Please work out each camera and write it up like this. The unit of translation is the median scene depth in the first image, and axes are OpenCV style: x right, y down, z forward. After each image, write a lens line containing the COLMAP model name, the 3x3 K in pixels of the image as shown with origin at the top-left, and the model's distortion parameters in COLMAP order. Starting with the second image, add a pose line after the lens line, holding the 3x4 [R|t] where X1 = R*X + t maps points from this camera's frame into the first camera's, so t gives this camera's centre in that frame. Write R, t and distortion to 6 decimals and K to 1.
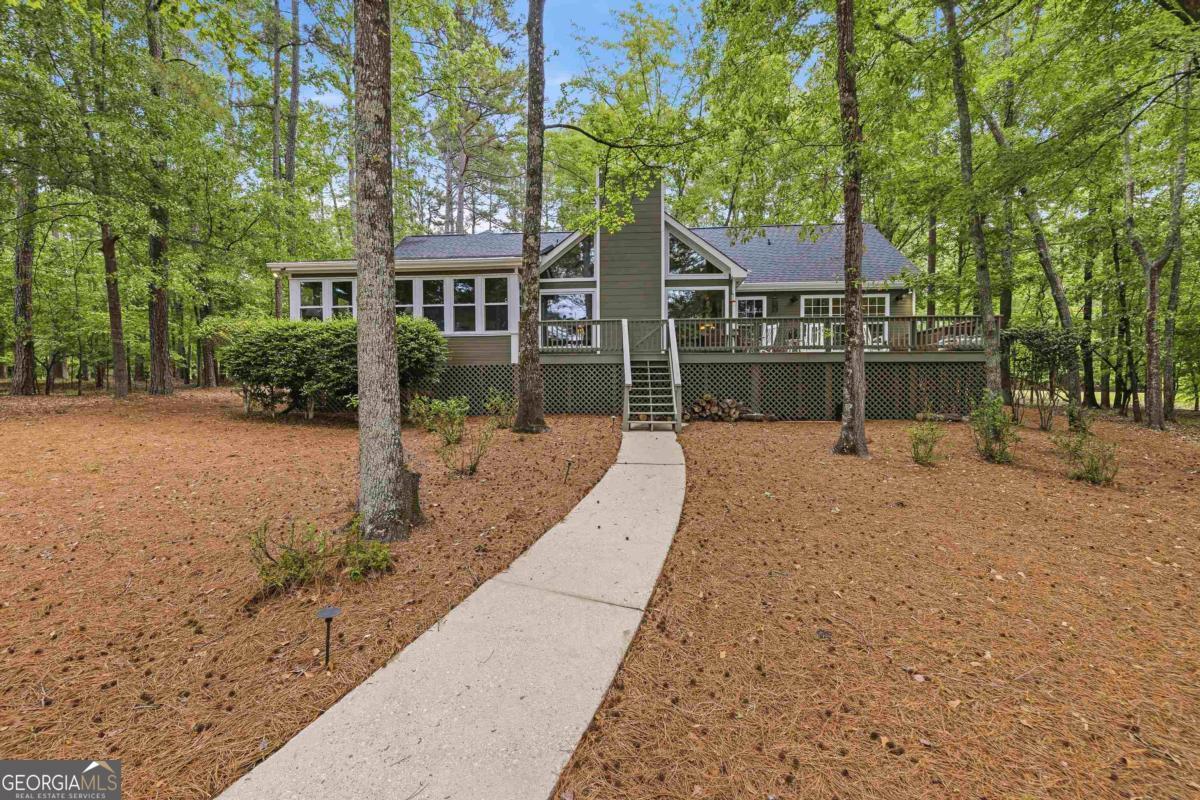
lens RADIAL K [[520.0, 0, 594.0], [0, 520.0, 393.5], [0, 0, 1]] dist [-0.003250, -0.000186]
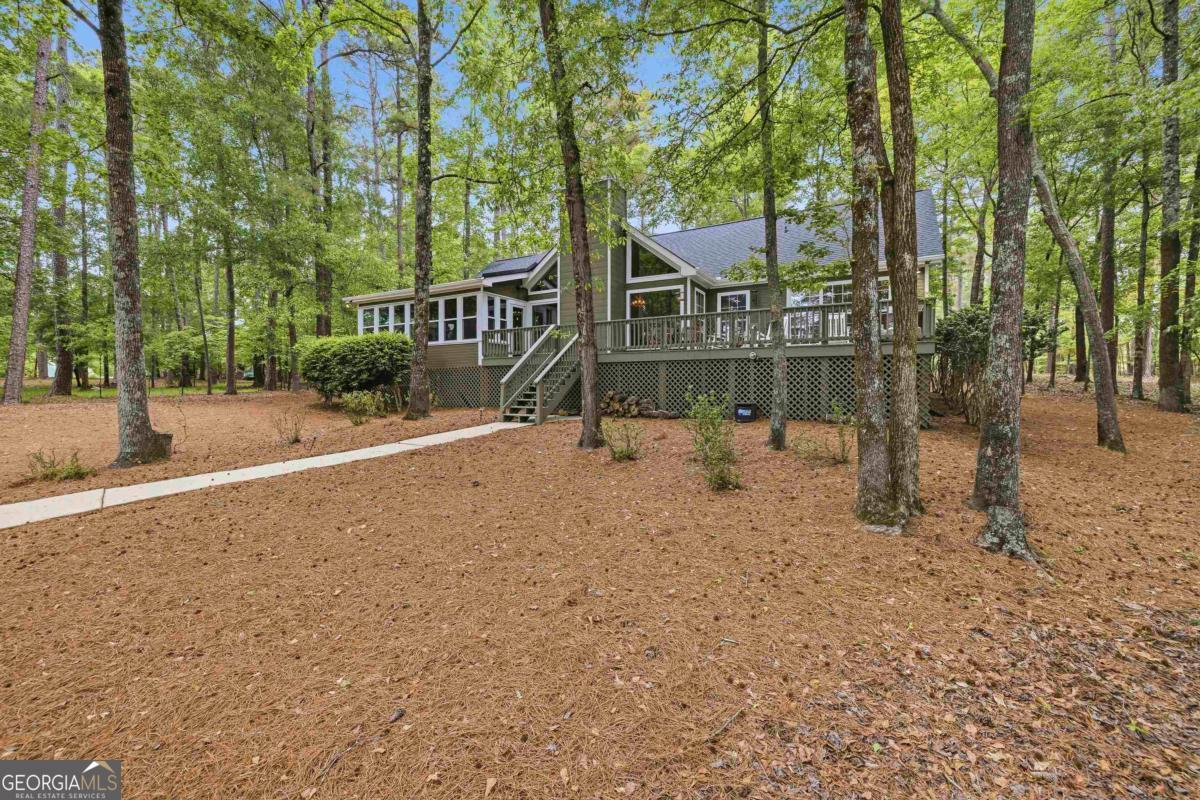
lens RADIAL K [[520.0, 0, 594.0], [0, 520.0, 393.5], [0, 0, 1]] dist [-0.003250, -0.000186]
pose [[0.893374, 0.012264, -0.449147, 0.637174], [-0.003966, 0.999804, 0.019411, -0.014512], [0.449297, -0.015560, 0.893247, 0.011885]]
